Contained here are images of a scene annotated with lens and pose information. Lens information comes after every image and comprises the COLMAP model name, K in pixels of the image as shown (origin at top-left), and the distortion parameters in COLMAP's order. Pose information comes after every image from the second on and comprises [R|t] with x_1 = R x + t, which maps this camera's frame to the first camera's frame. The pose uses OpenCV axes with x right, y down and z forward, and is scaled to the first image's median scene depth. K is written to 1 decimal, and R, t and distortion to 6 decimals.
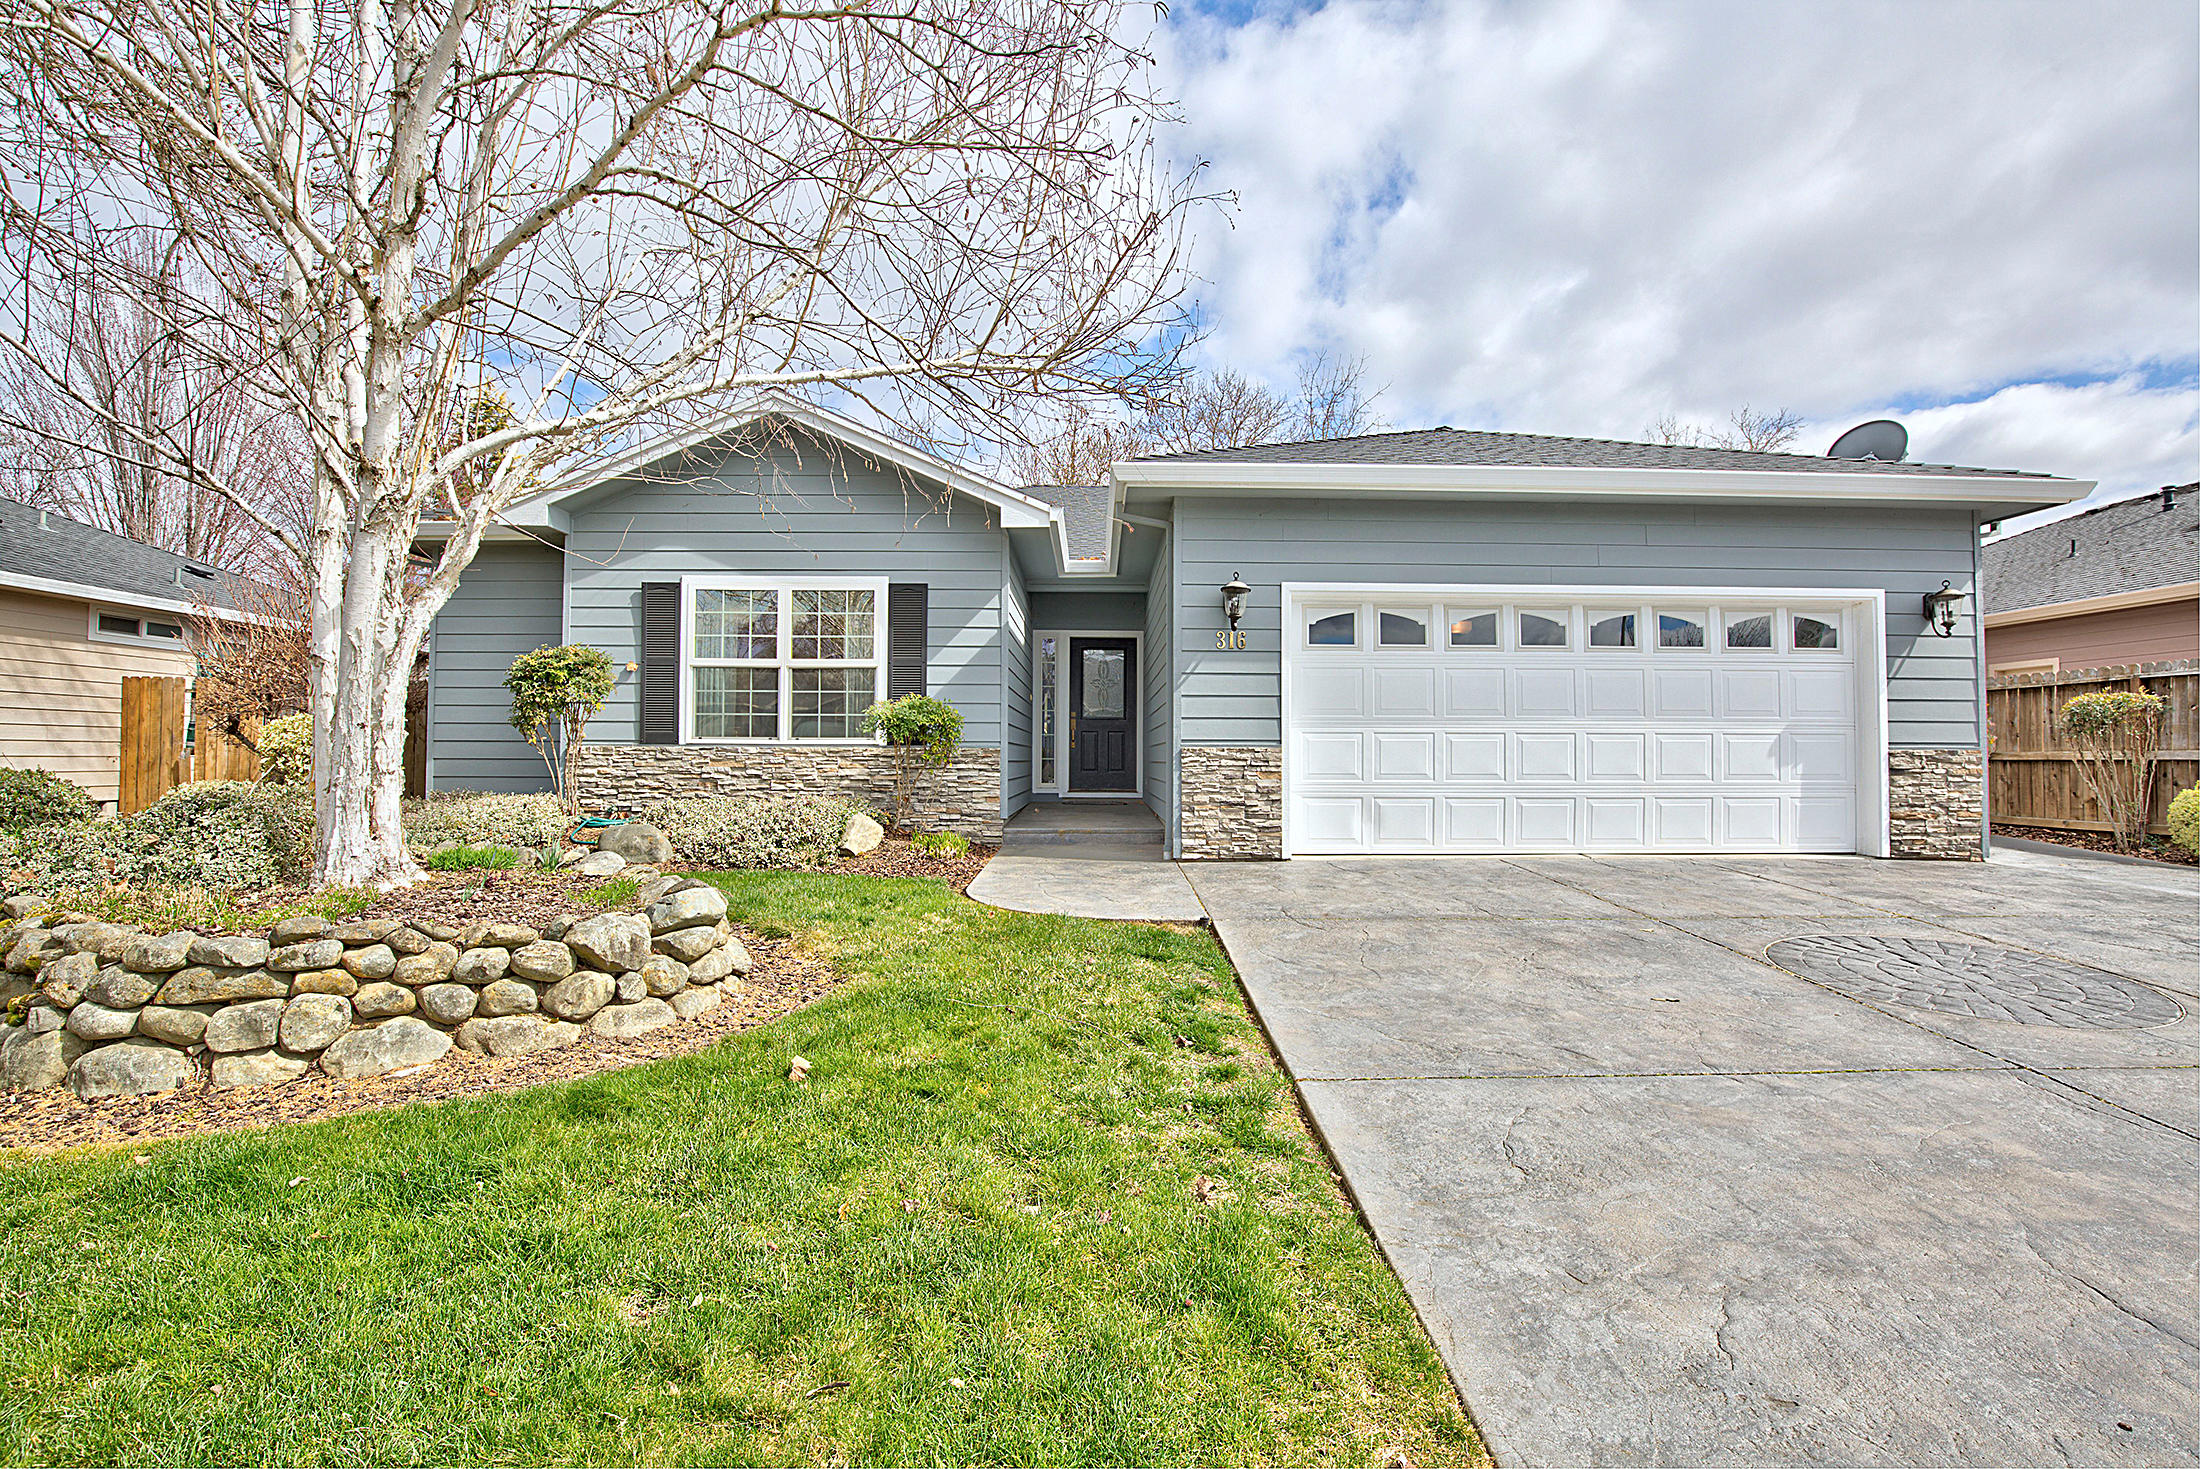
lens RADIAL K [[998.9, 0, 1109.7], [0, 998.9, 712.3], [0, 0, 1]] dist [-0.033513, 0.006435]
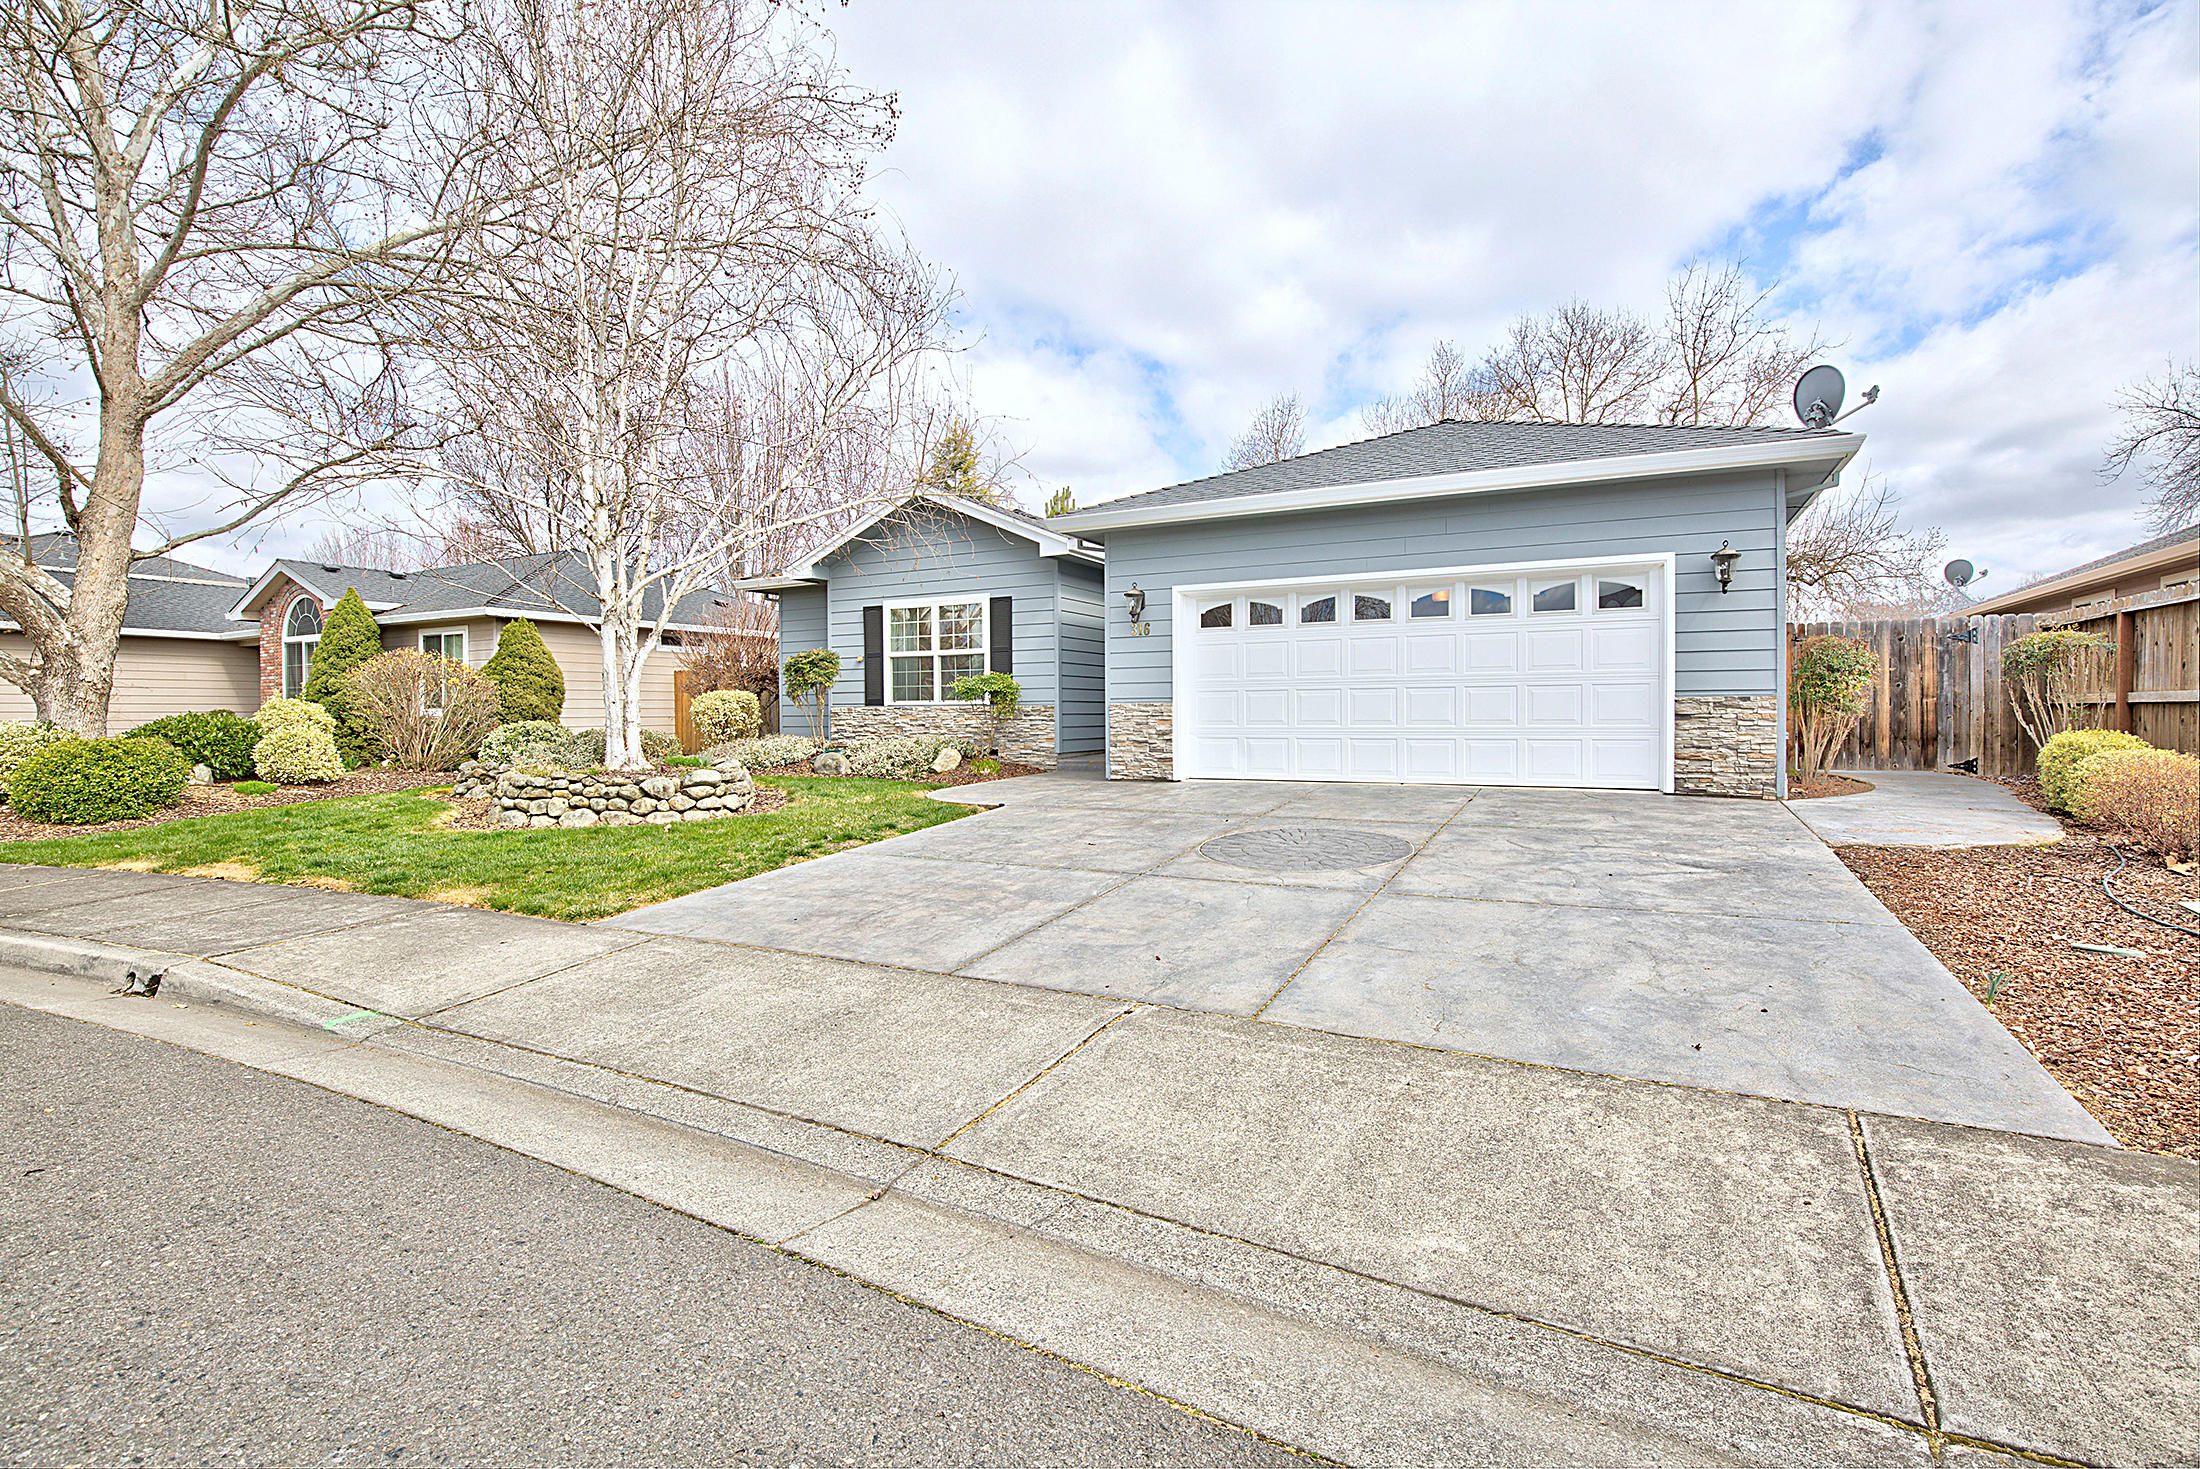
lens RADIAL K [[998.9, 0, 1109.7], [0, 998.9, 712.3], [0, 0, 1]] dist [-0.033513, 0.006435]
pose [[0.880228, -0.010166, -0.474442, 0.754889], [0.031799, 0.998787, 0.037595, -0.007426], [0.473484, -0.048179, 0.879484, -0.293692]]
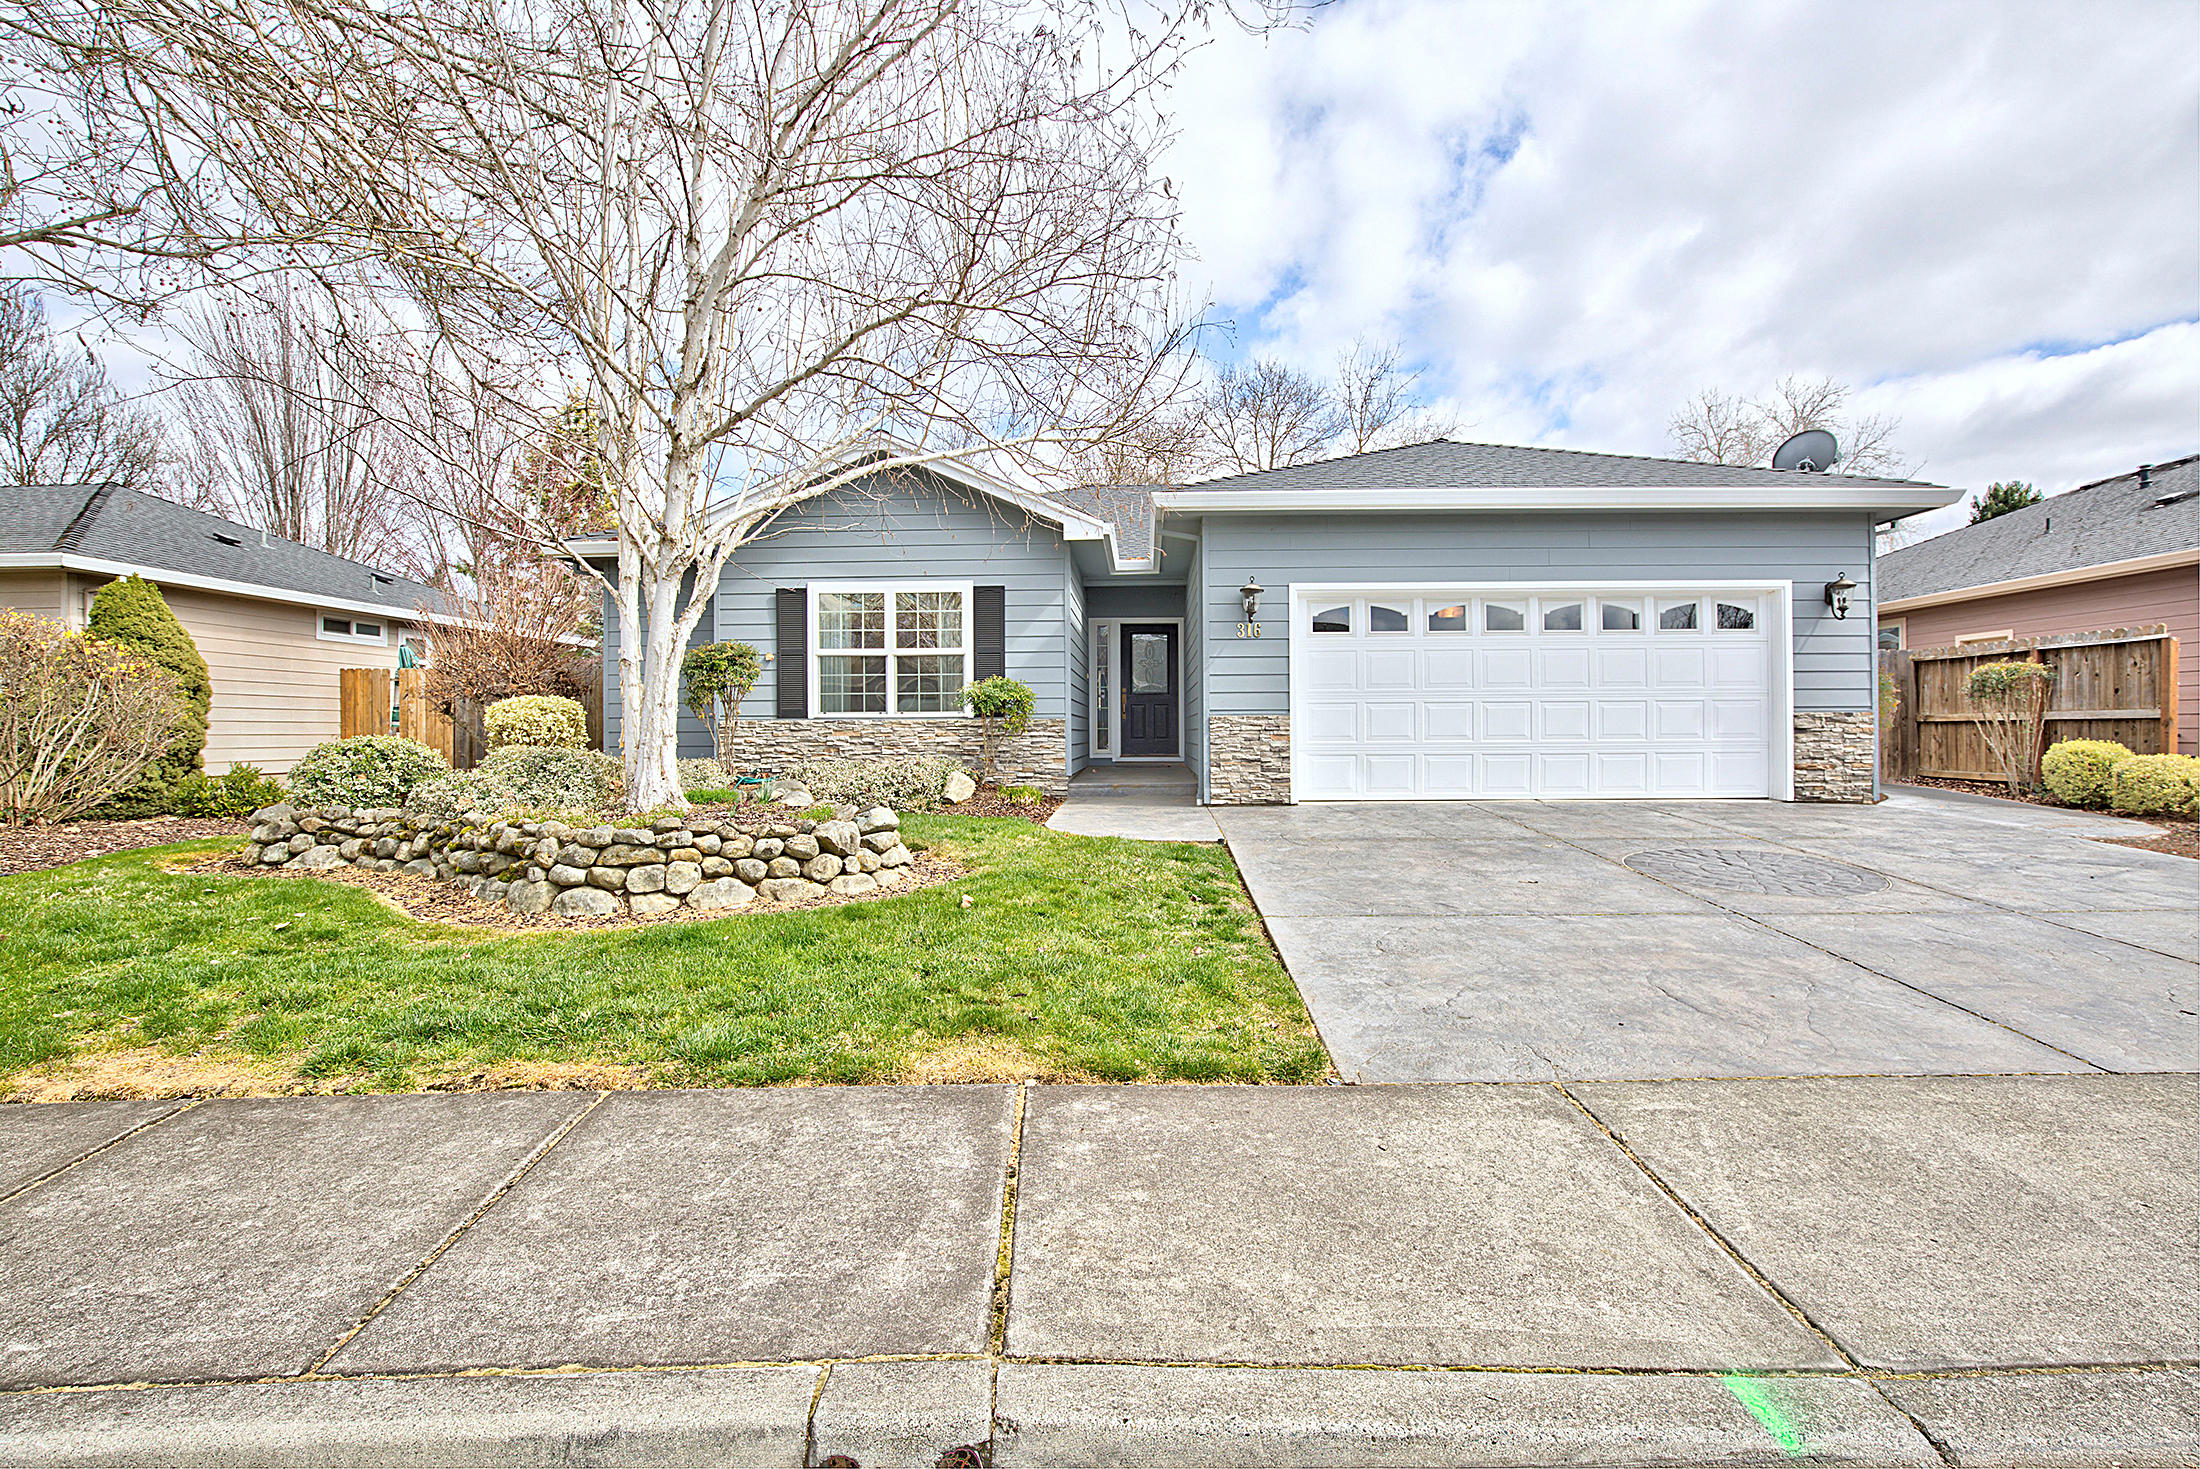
lens RADIAL K [[998.9, 0, 1109.7], [0, 998.9, 712.3], [0, 0, 1]] dist [-0.033513, 0.006435]
pose [[0.998627, -0.010303, -0.051364, 0.009835], [0.011617, 0.999611, 0.025346, -0.002980], [0.051083, -0.025908, 0.998358, -0.260294]]
